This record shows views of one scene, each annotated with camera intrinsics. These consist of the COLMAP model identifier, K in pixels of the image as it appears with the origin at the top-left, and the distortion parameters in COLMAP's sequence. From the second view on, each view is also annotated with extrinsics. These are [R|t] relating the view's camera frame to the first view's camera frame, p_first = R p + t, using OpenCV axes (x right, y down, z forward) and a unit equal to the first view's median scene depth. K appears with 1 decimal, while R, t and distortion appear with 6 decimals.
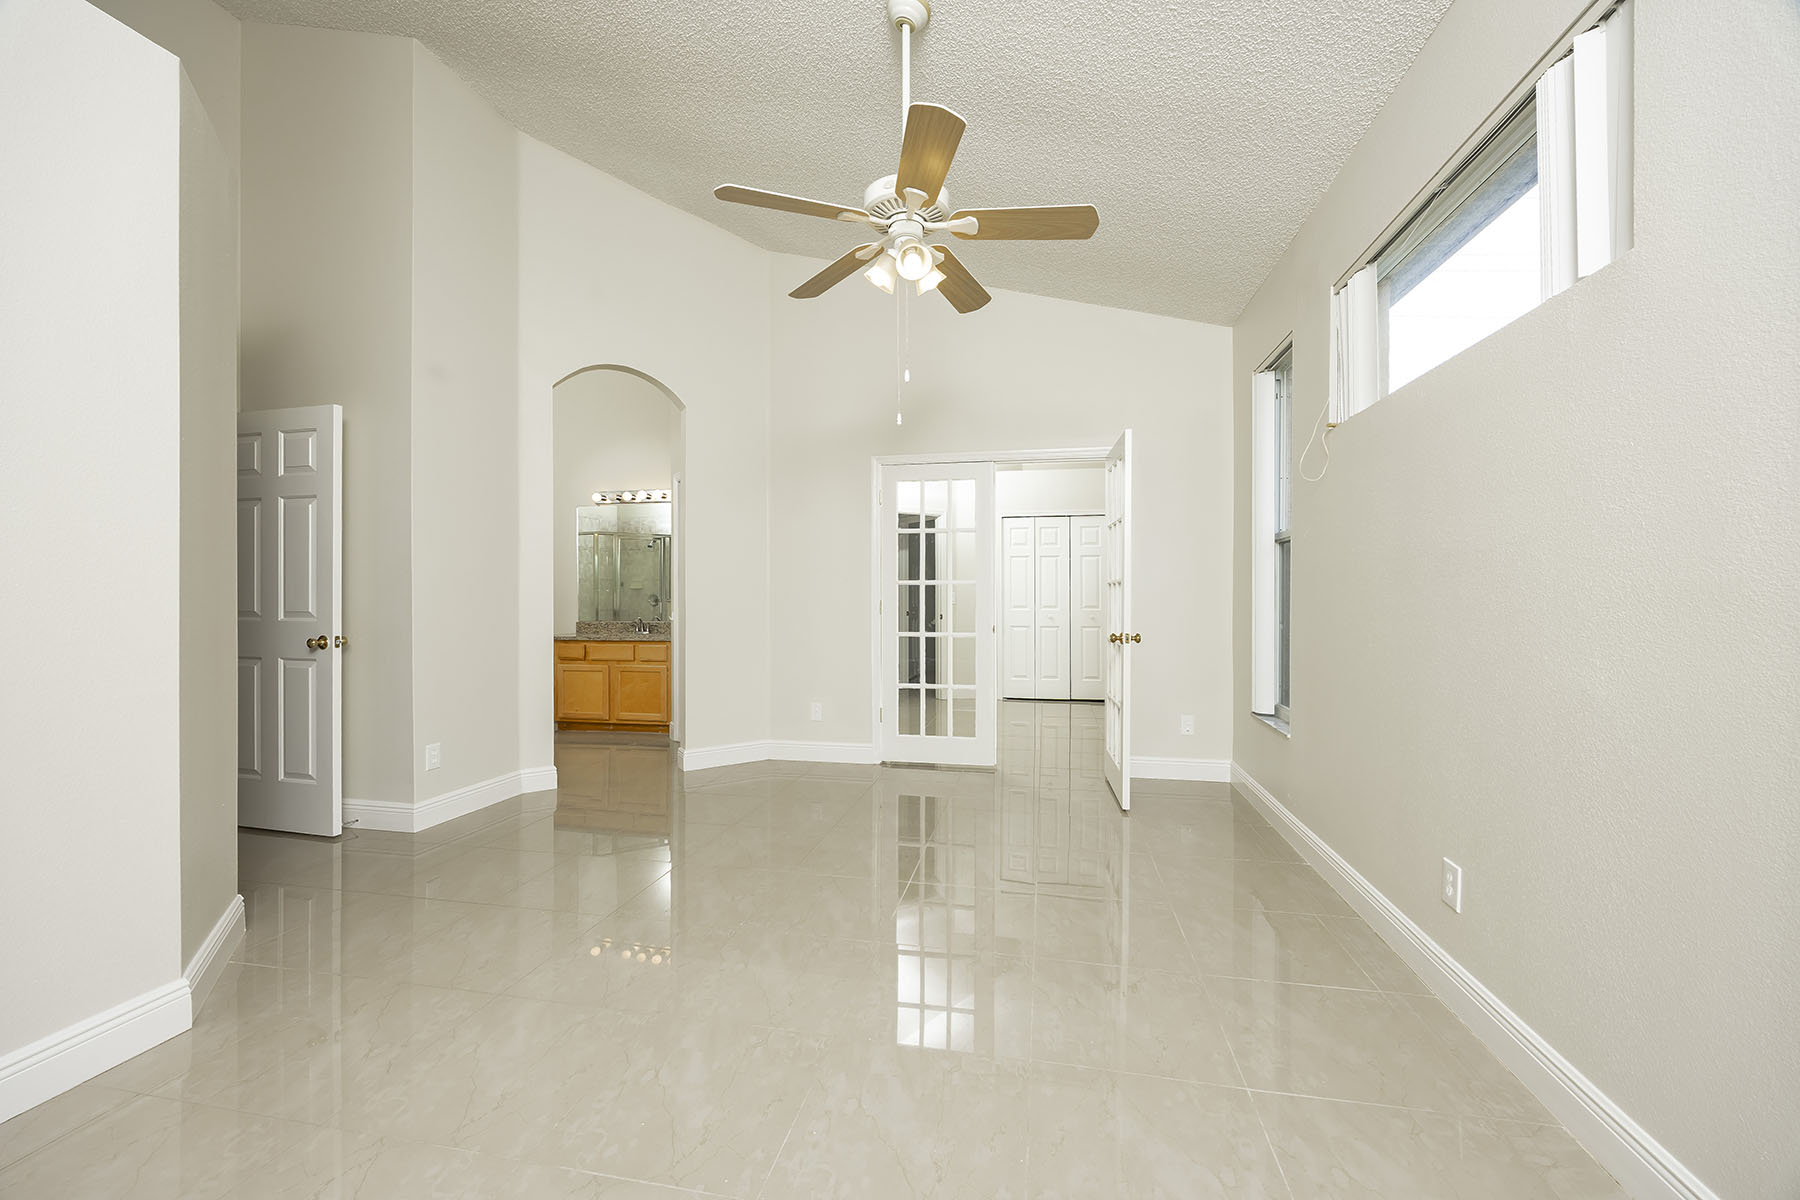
lens RADIAL K [[701.4, 0, 897.2], [0, 701.4, 588.9], [0, 0, 1]] dist [-0.005253, 0.001093]
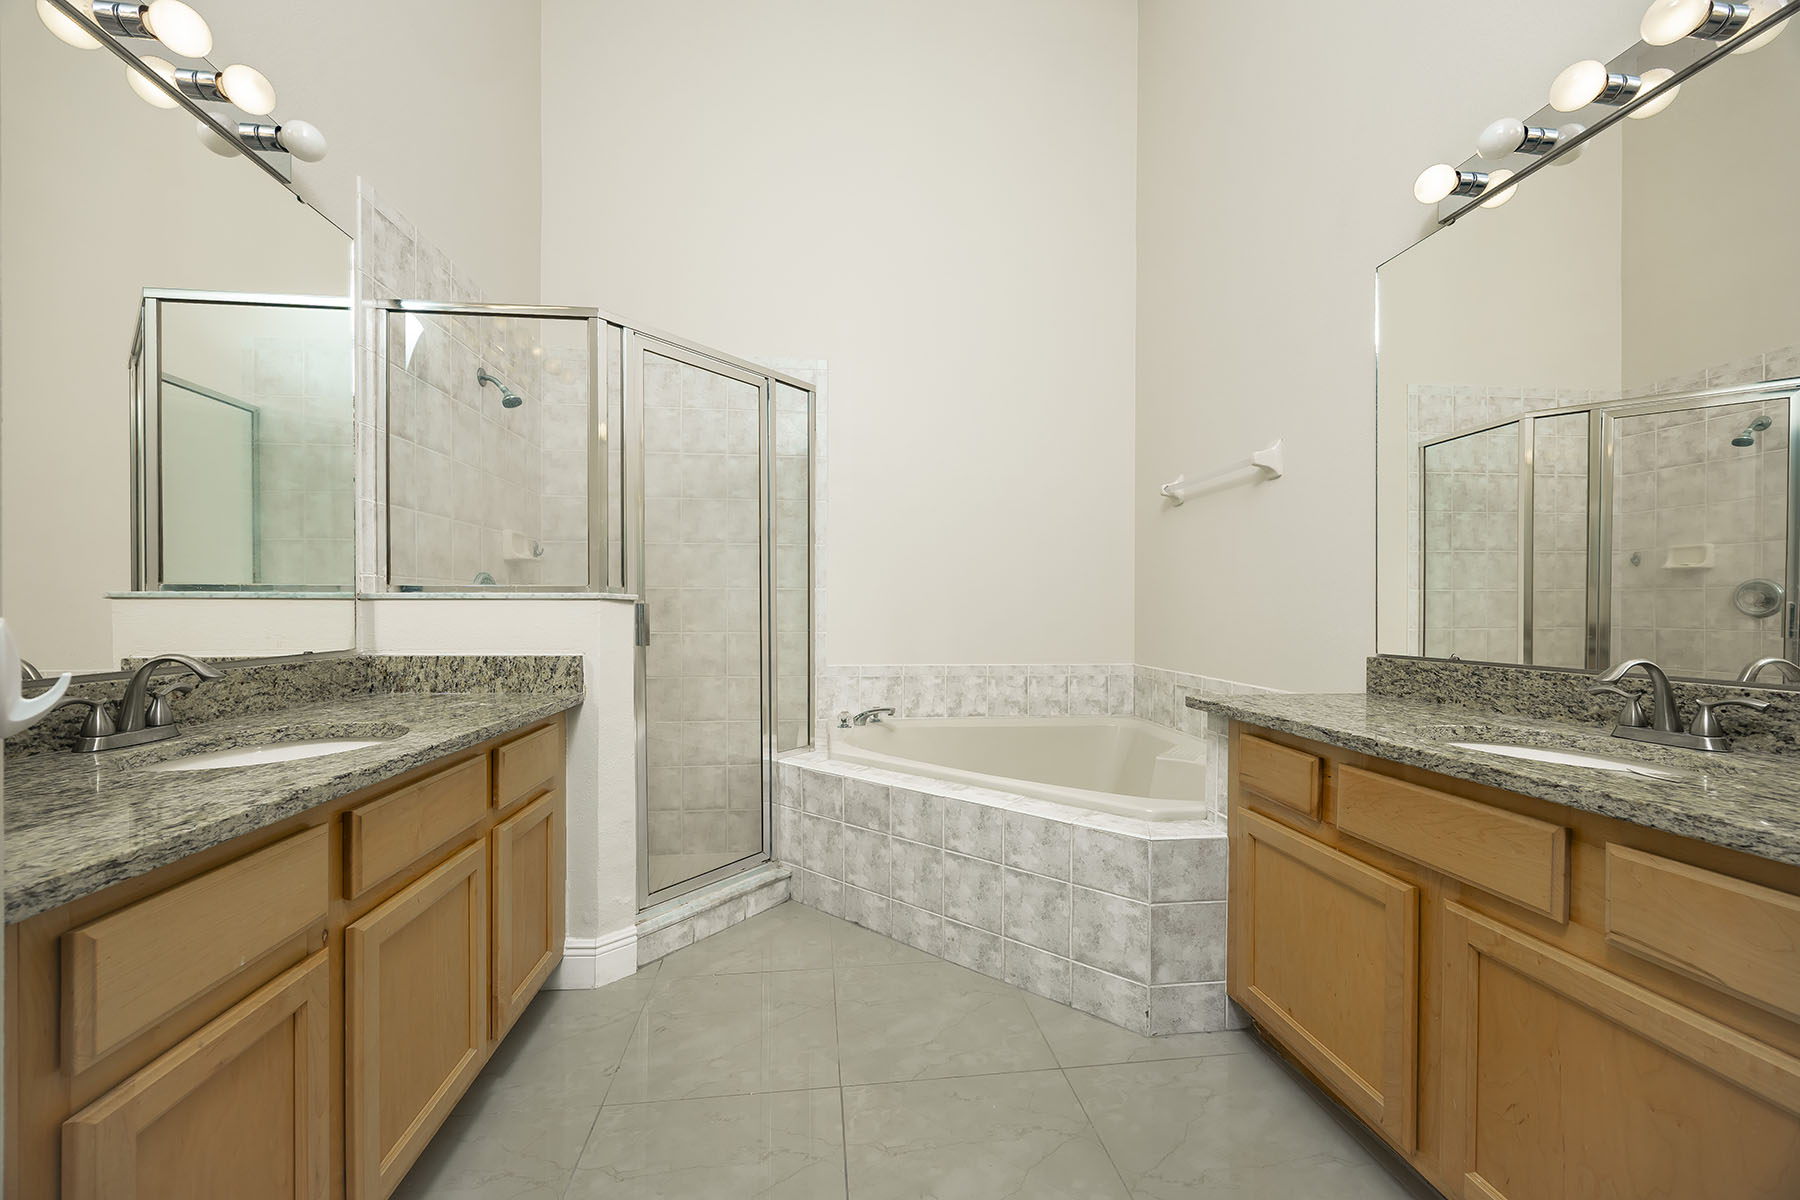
lens RADIAL K [[701.4, 0, 898.6], [0, 701.4, 606.1], [0, 0, 1]] dist [-0.005253, 0.001093]
pose [[0.339547, 0.012272, -0.940509, -0.271125], [-0.005127, 0.999924, 0.011196, 0.025819], [0.940575, 0.001020, 0.339584, 0.784627]]
